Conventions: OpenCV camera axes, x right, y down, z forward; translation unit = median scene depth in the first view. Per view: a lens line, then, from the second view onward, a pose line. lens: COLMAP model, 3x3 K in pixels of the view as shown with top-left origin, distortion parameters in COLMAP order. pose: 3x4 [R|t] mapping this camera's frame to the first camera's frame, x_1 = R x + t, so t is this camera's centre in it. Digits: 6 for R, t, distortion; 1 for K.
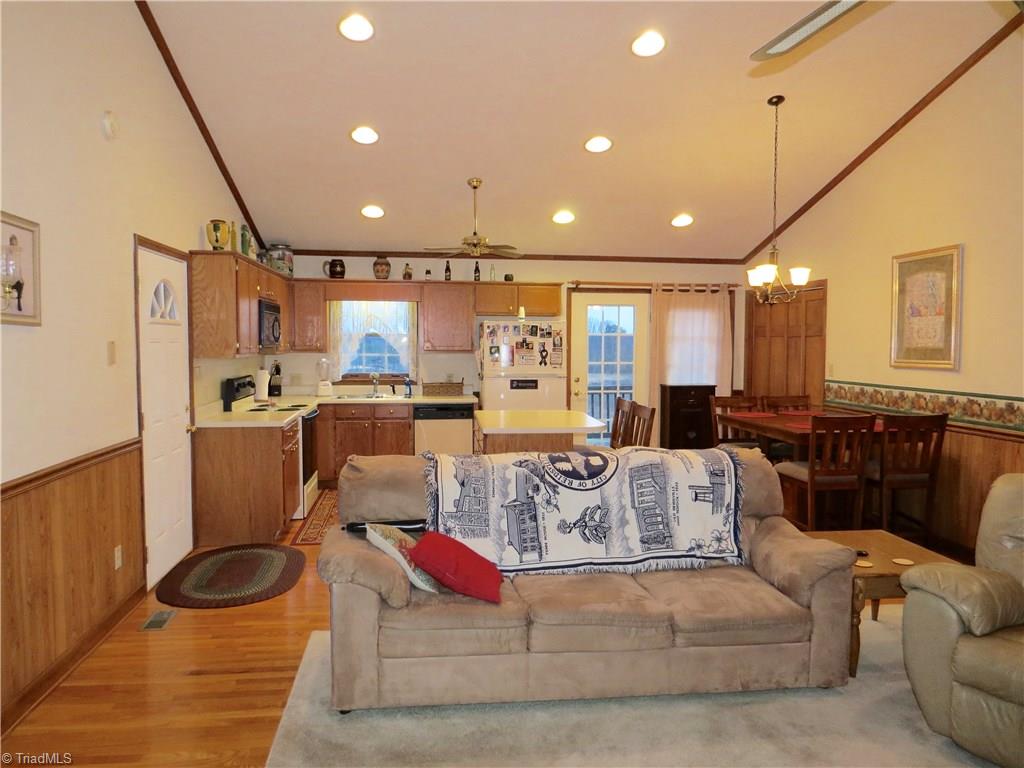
lens RADIAL K [[732.6, 0, 515.4], [0, 732.6, 383.0], [0, 0, 1]] dist [-0.021188, 0.005839]
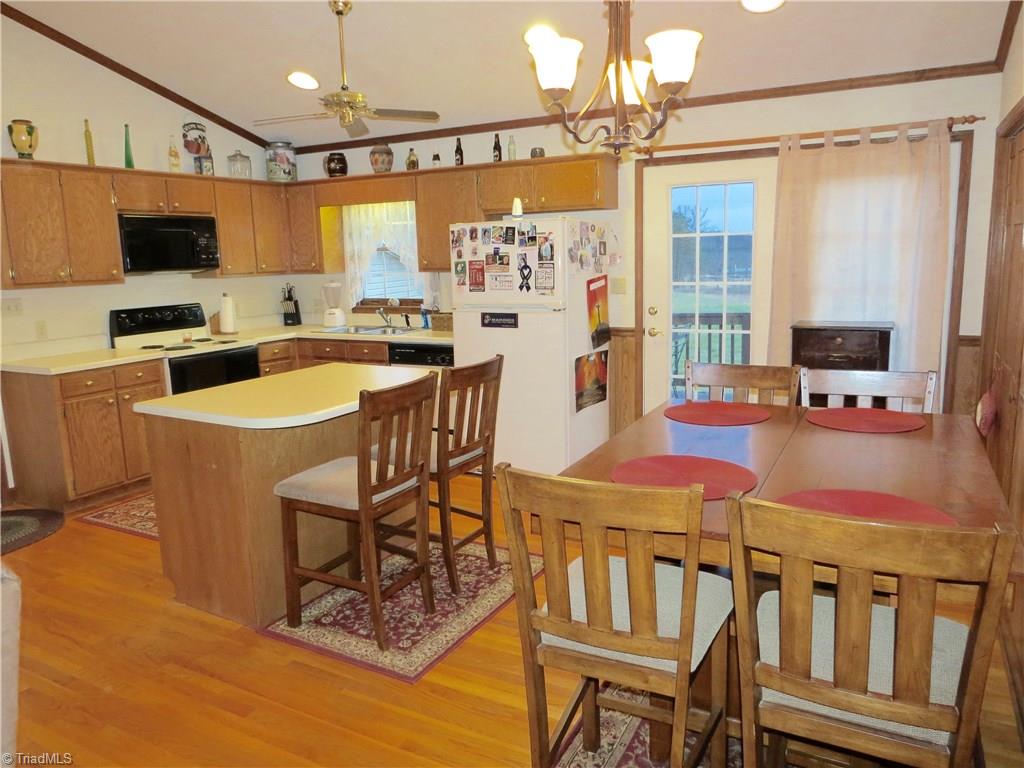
lens RADIAL K [[732.6, 0, 512.6], [0, 732.6, 379.2], [0, 0, 1]] dist [-0.021188, 0.005839]
pose [[0.801050, 0.075395, -0.593830, 0.387779], [-0.004147, 0.992711, 0.120445, -0.023252], [0.598582, -0.094020, 0.795525, 0.465120]]
